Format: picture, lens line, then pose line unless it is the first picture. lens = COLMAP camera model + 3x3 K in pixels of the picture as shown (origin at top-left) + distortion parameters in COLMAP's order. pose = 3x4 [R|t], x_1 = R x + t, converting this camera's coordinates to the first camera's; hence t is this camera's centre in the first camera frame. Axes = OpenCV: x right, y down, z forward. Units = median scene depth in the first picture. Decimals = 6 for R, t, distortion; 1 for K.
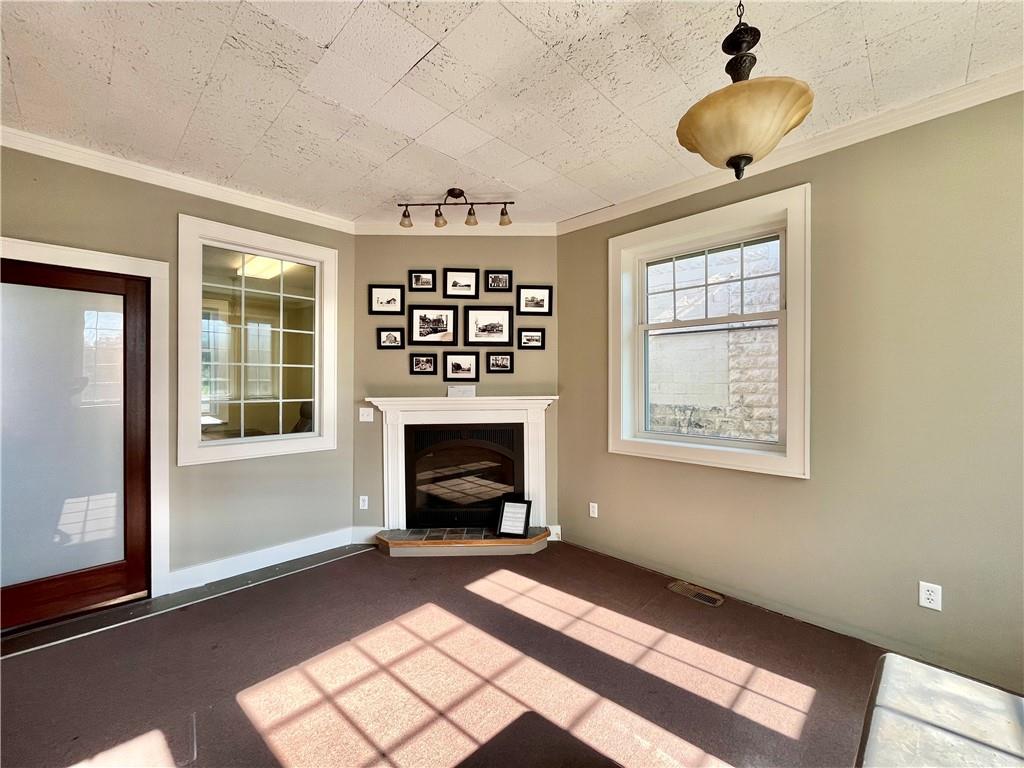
lens RADIAL K [[414.1, 0, 510.5], [0, 414.1, 383.2], [0, 0, 1]] dist [-0.002566, -0.000769]
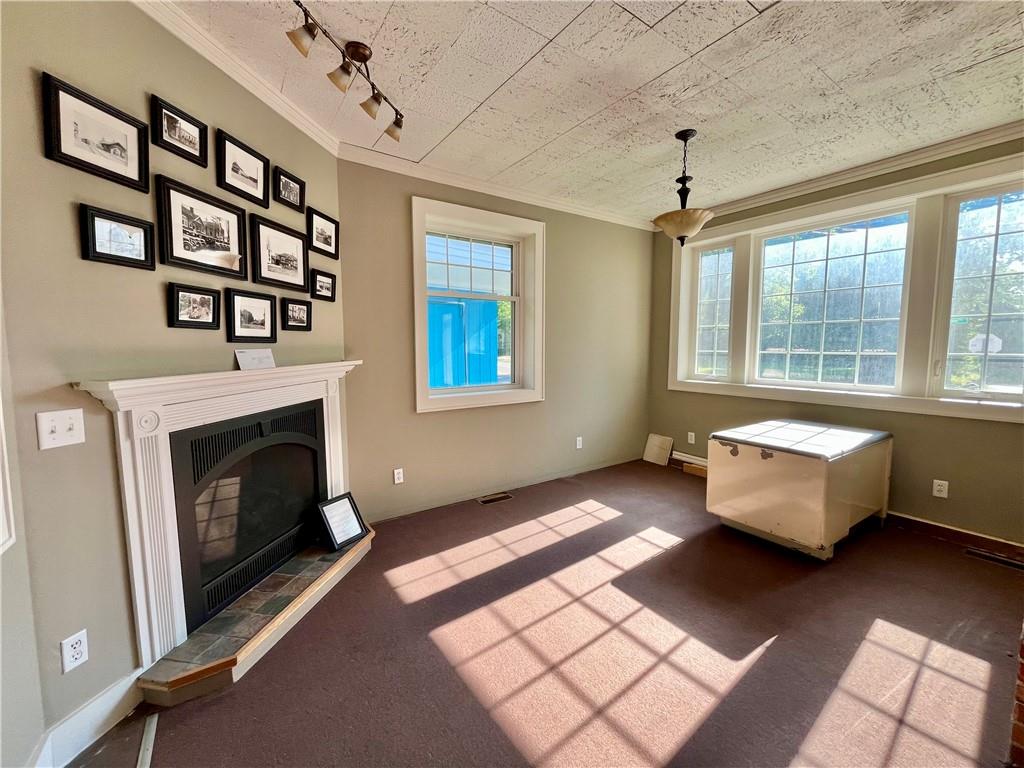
lens RADIAL K [[414.1, 0, 508.8], [0, 414.1, 383.2], [0, 0, 1]] dist [-0.002566, -0.000769]
pose [[0.192668, -0.090954, 0.977040, -0.637452], [0.004963, 0.995773, 0.091719, 0.001460], [-0.981251, -0.012822, 0.192305, 0.525787]]
